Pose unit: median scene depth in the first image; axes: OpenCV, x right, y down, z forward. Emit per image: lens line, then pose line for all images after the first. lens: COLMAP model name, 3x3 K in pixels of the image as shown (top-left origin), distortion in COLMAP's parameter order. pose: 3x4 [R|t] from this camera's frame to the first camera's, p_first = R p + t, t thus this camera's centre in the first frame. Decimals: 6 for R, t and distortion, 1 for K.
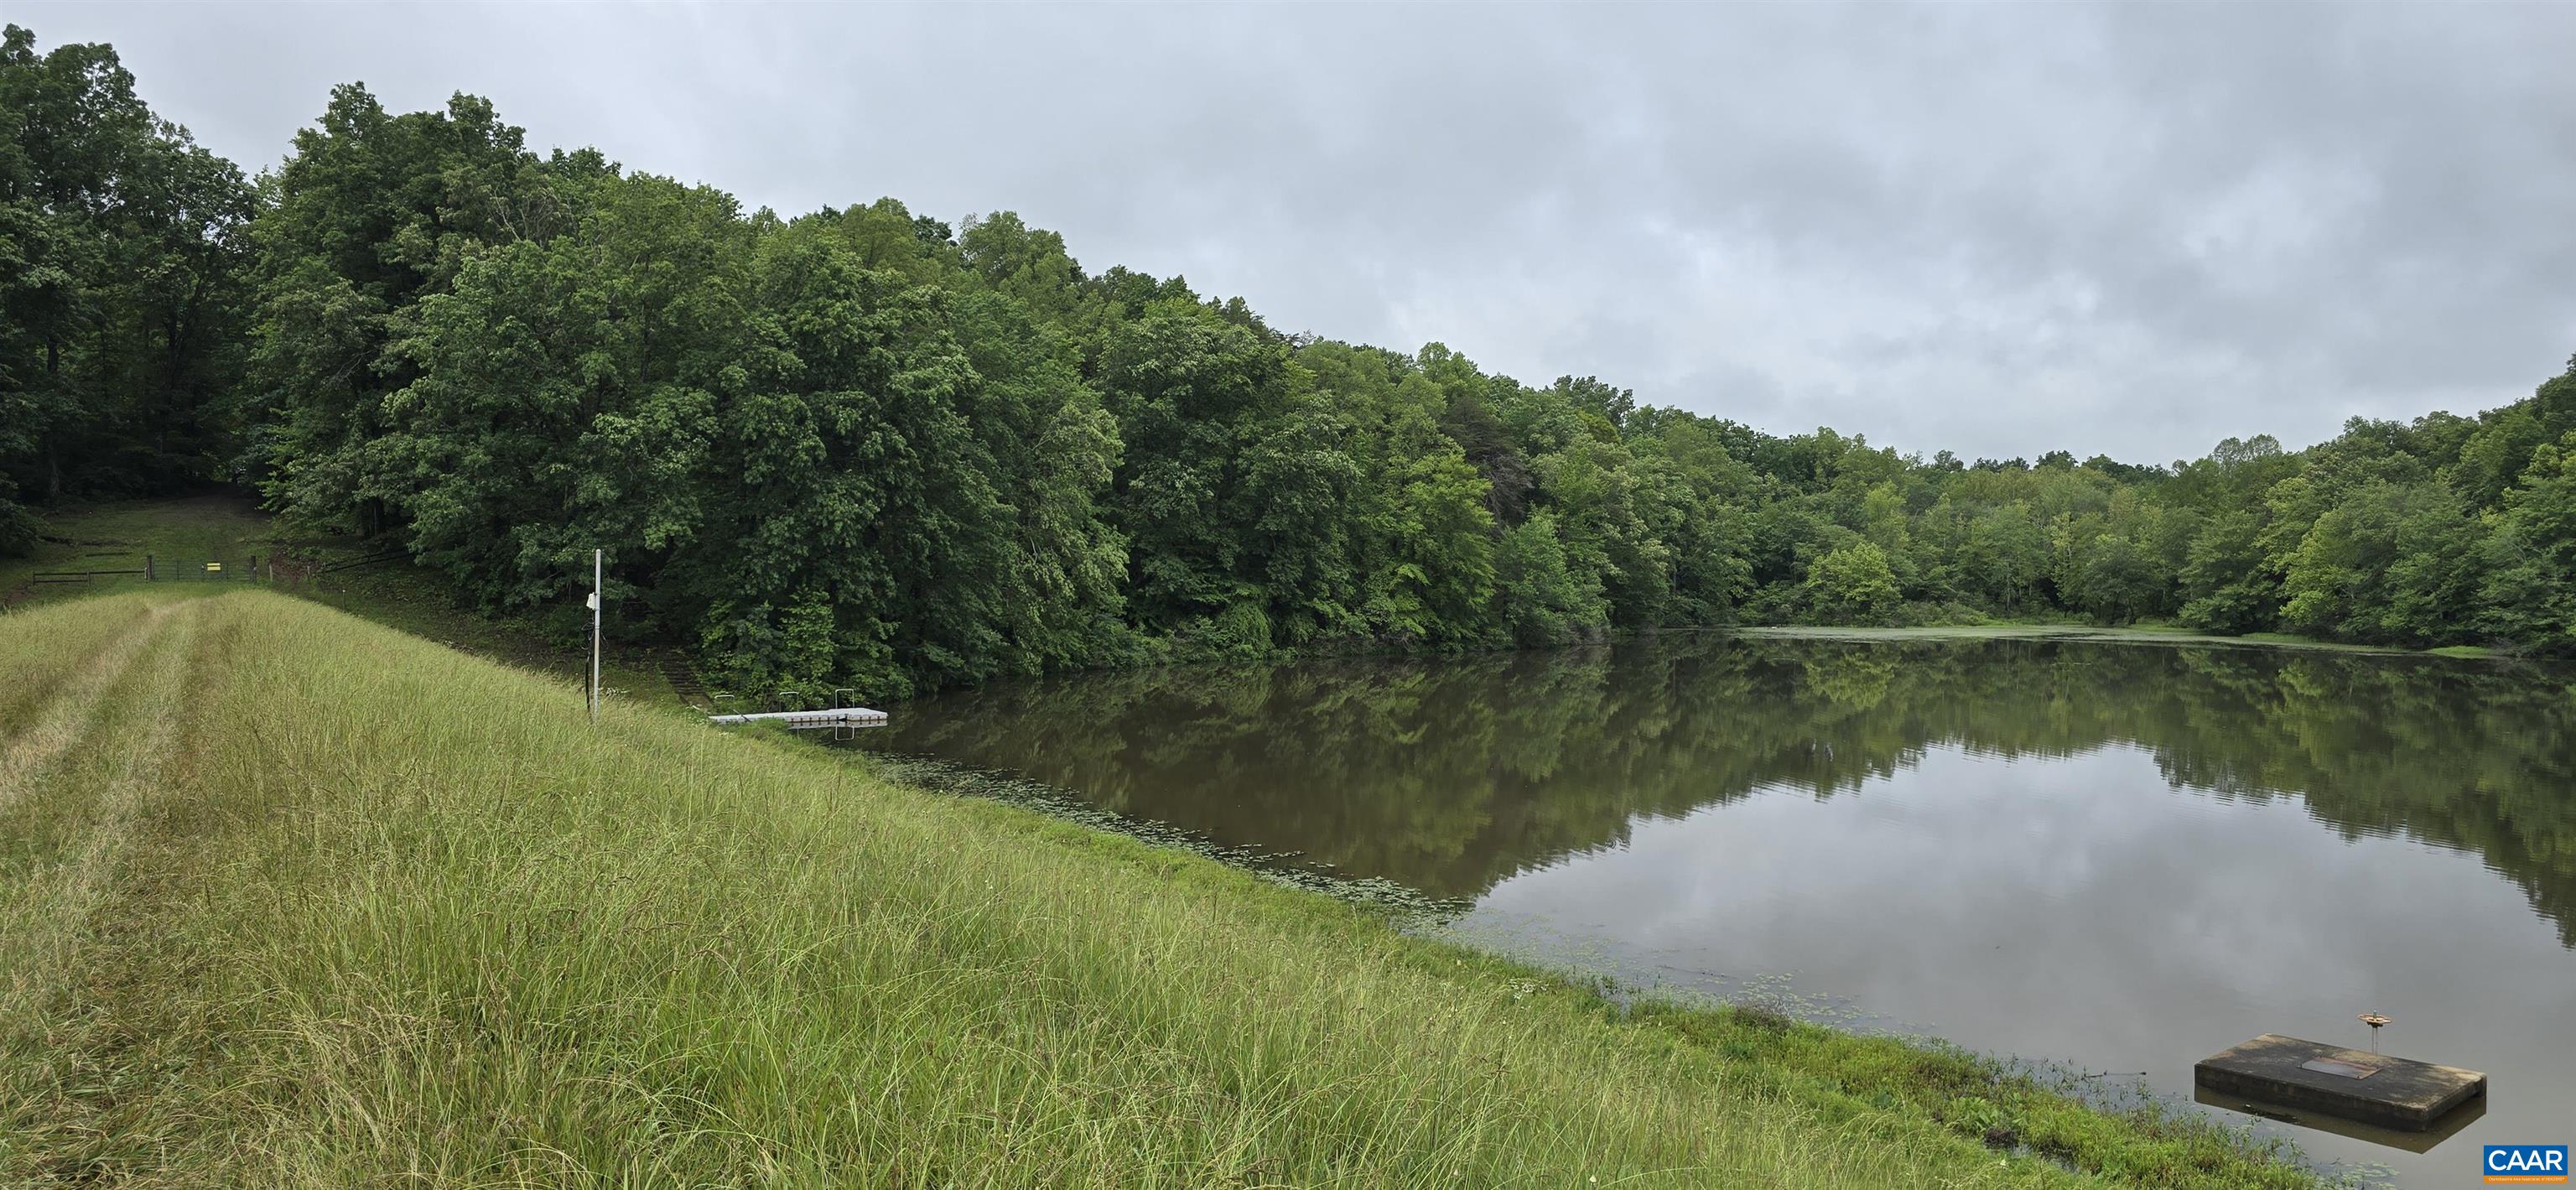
lens RADIAL K [[1719.6, 0, 1297.6], [0, 1719.6, 609.7], [0, 0, 1]] dist [0.065181, -0.069123]
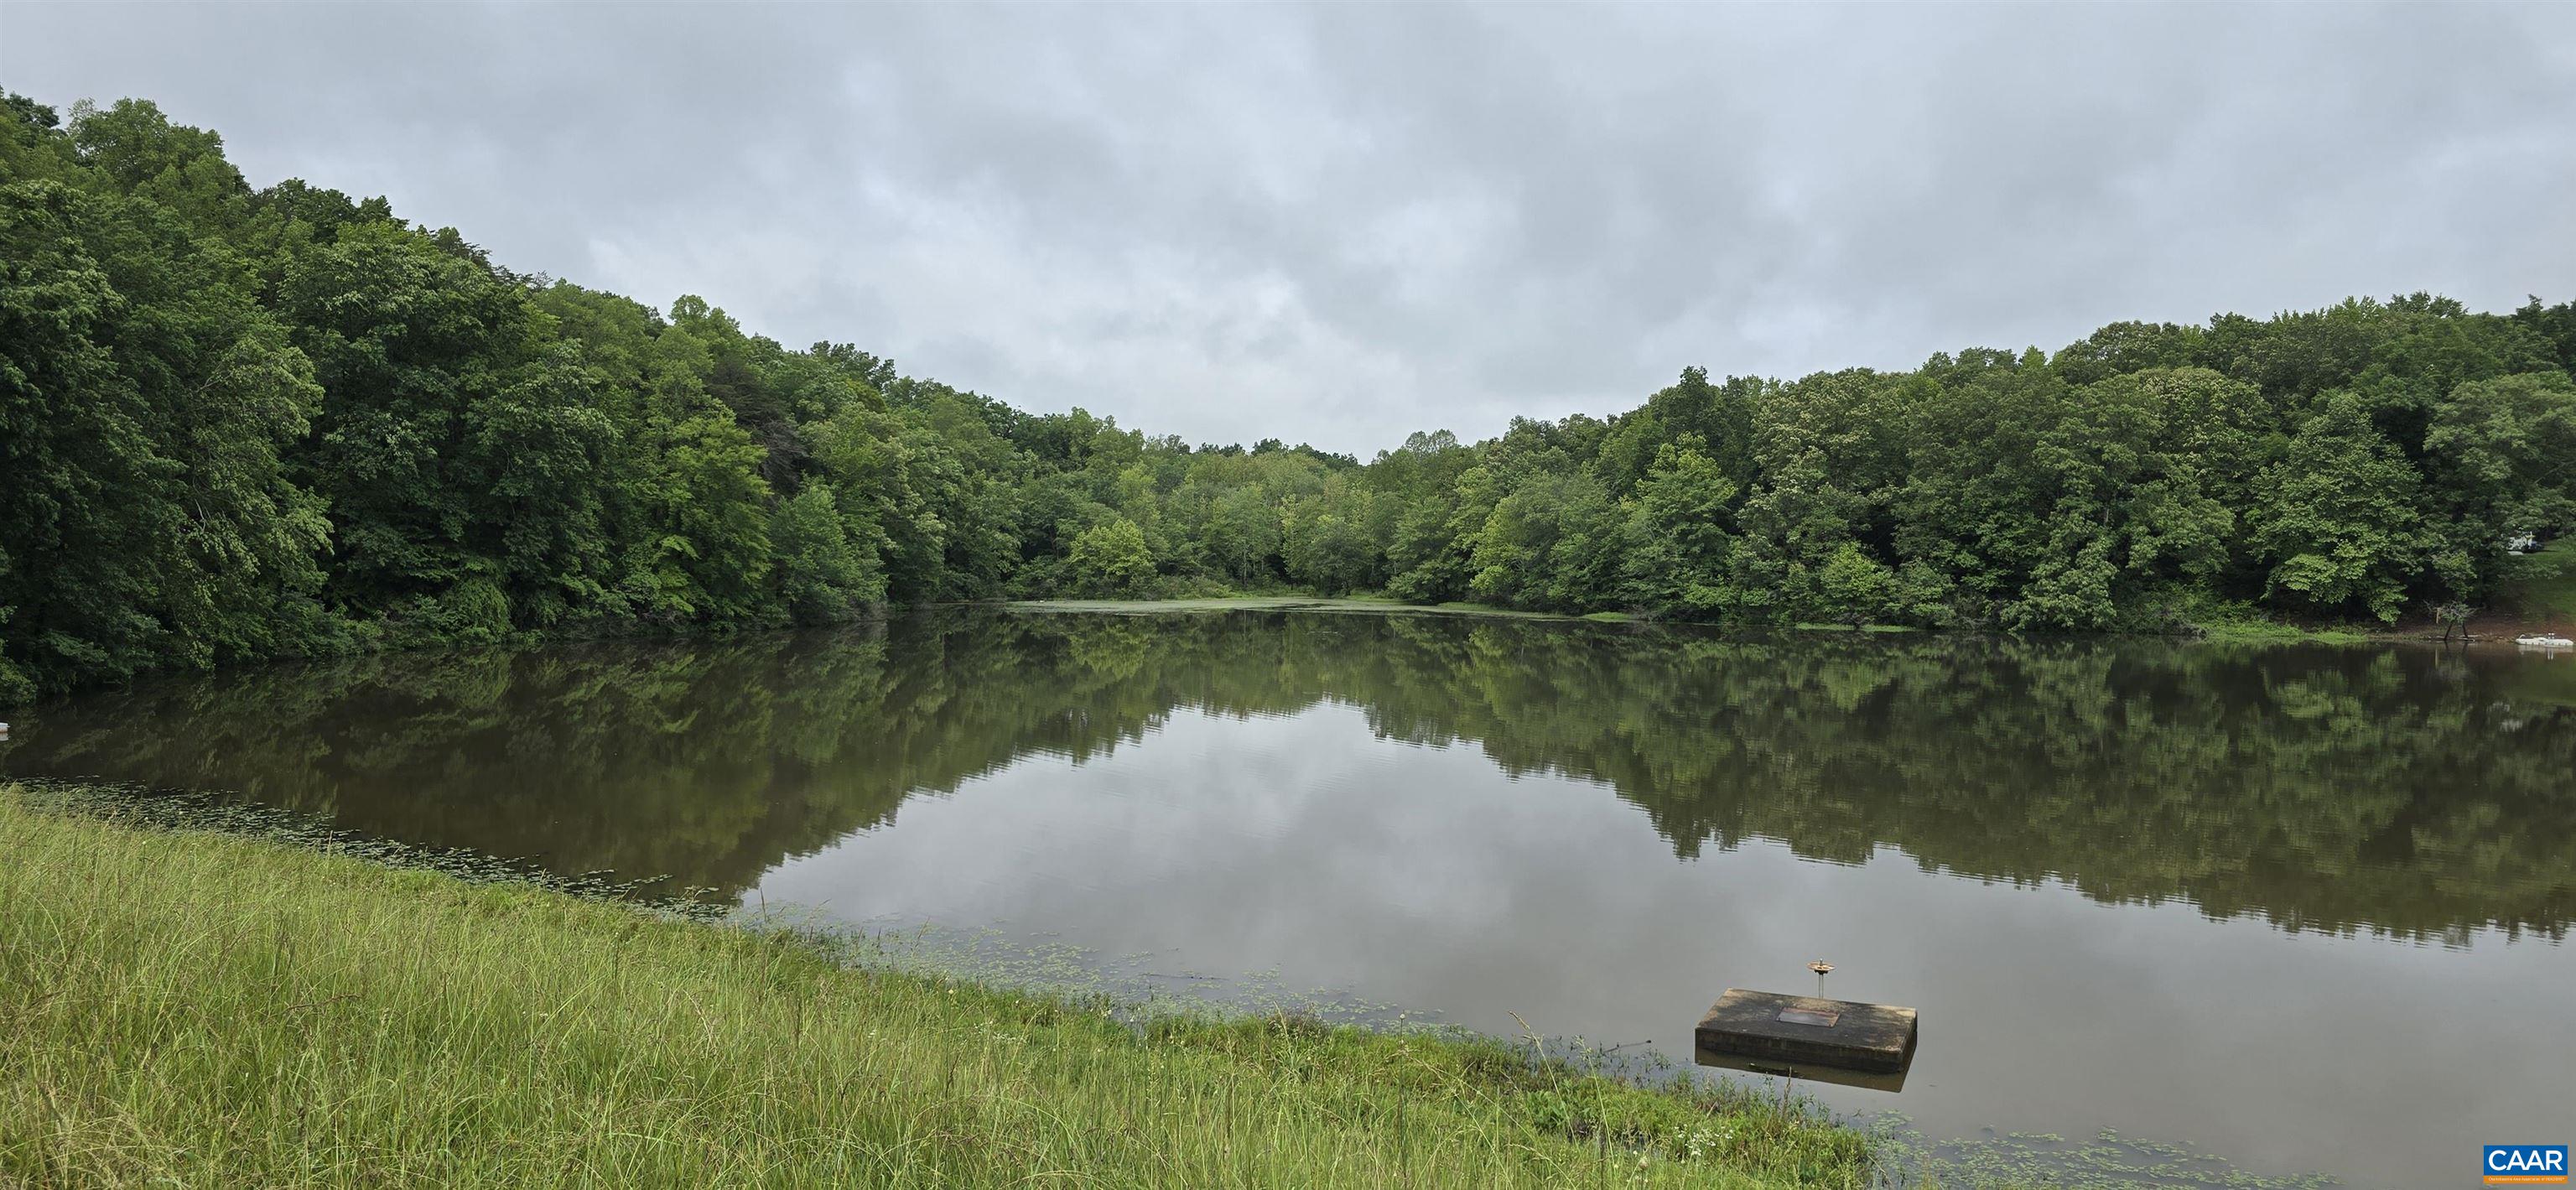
lens RADIAL K [[1719.6, 0, 1272.3], [0, 1719.6, 617.5], [0, 0, 1]] dist [0.065181, -0.069123]
pose [[0.912613, -0.012719, 0.408626, -0.020744], [0.004659, 0.999775, 0.020714, -0.000894], [-0.408797, -0.017000, 0.912467, 0.026595]]
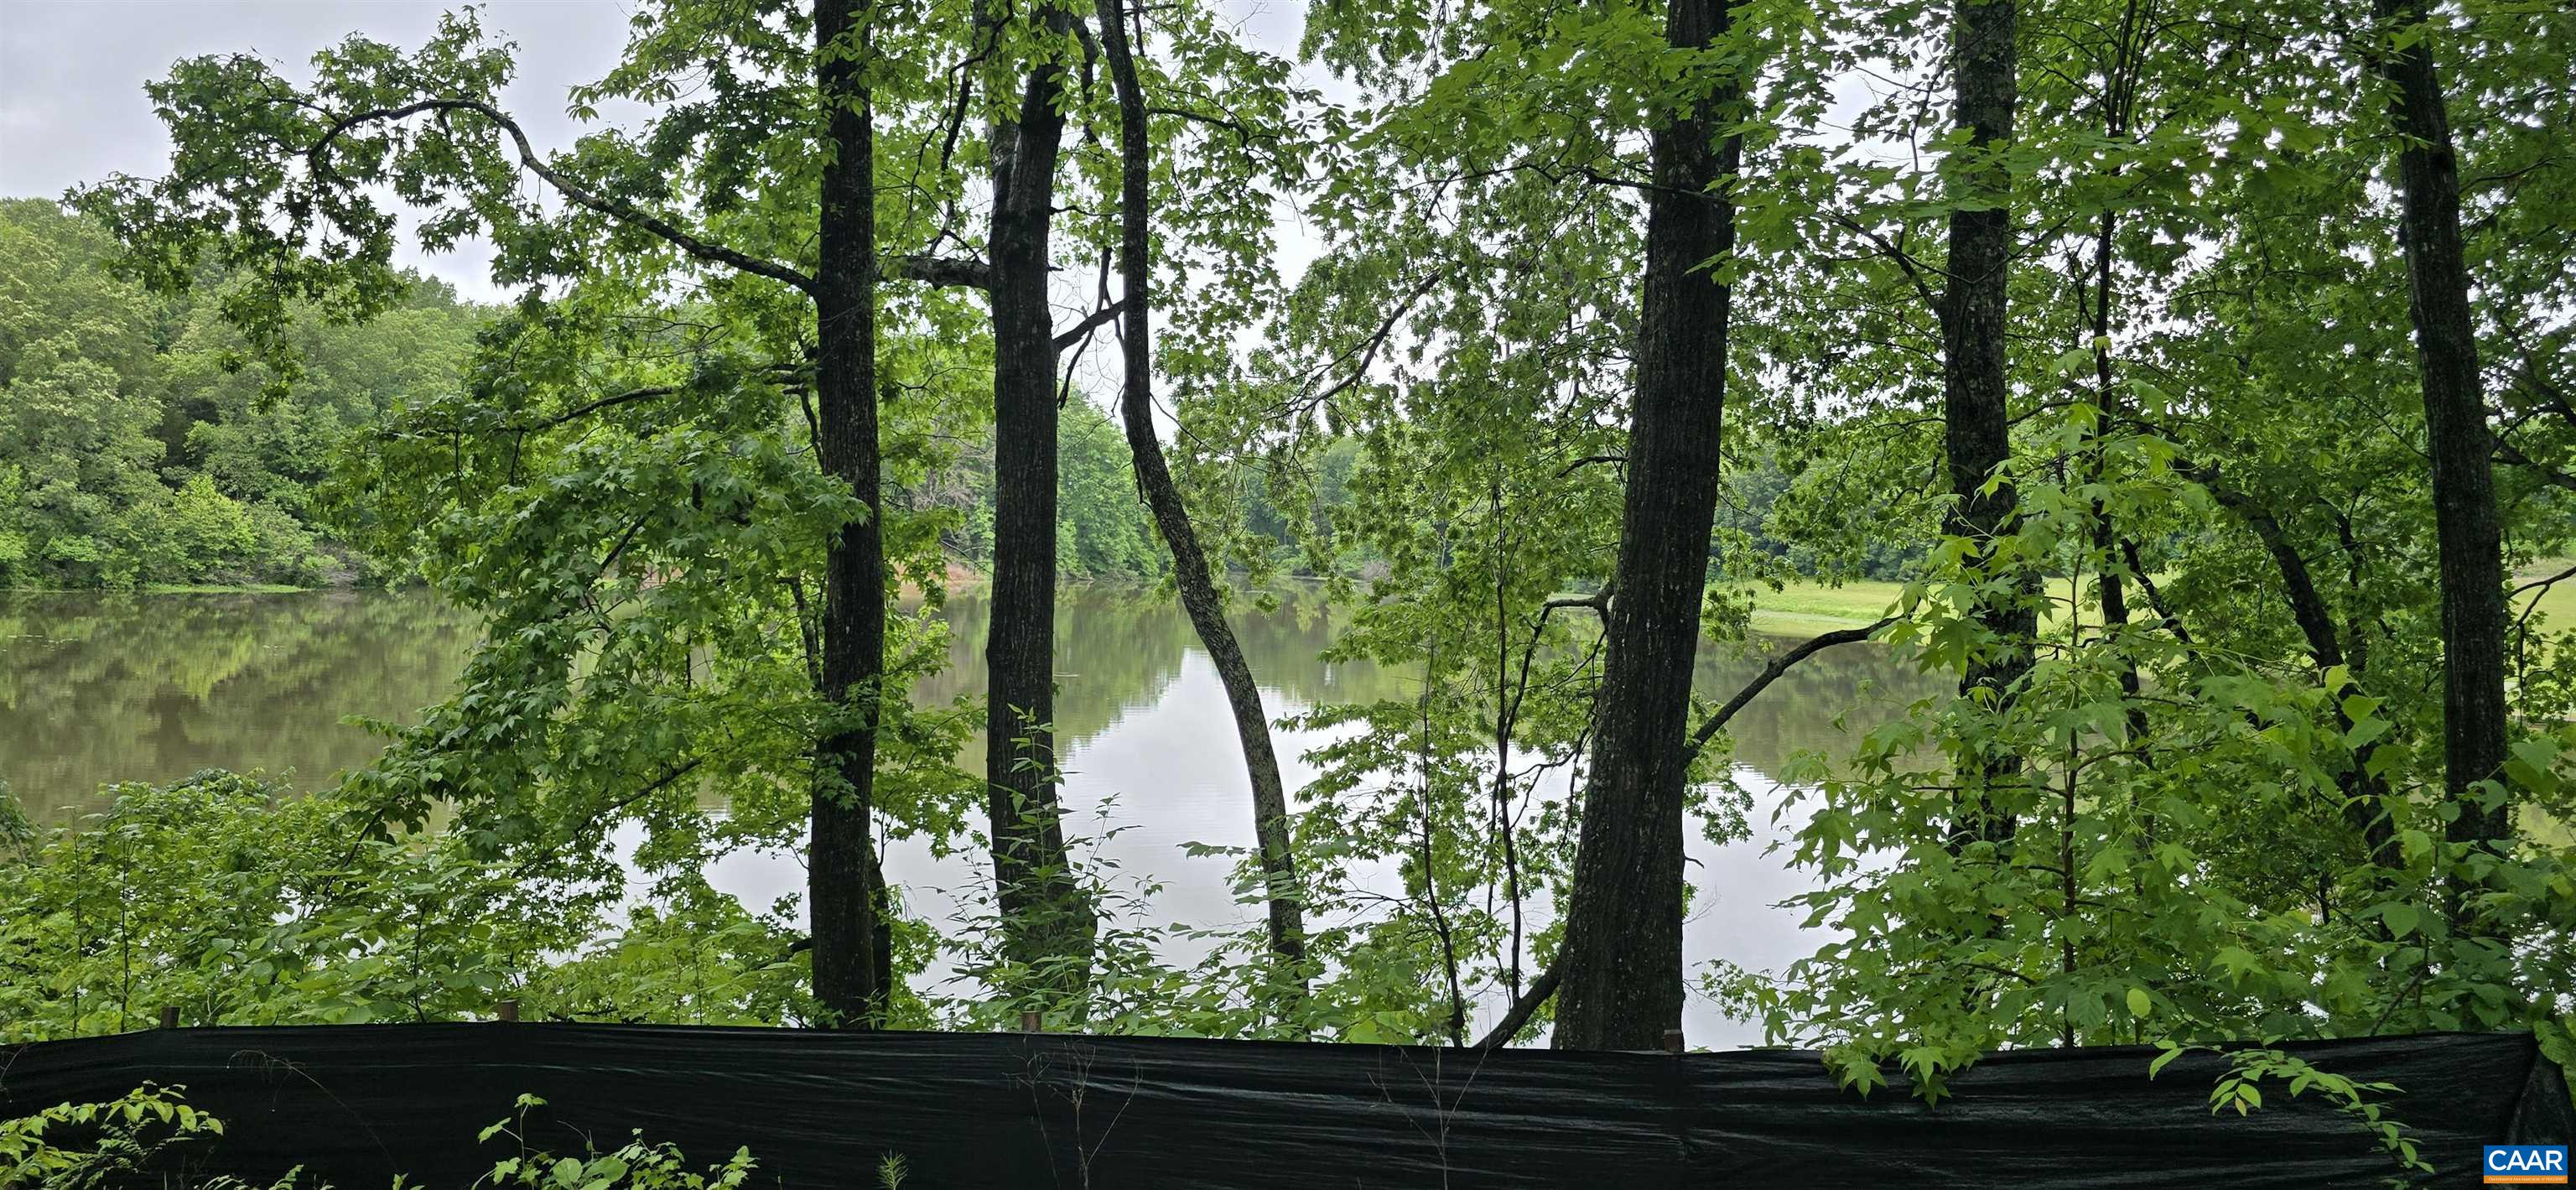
lens RADIAL K [[1719.6, 0, 1286.7], [0, 1719.6, 596.3], [0, 0, 1]] dist [0.065181, -0.069123]
pose [[-0.513514, -0.042548, 0.857026, -0.209147], [-0.020665, 0.999093, 0.037218, -0.007941], [-0.857832, 0.001402, -0.513928, 0.868497]]
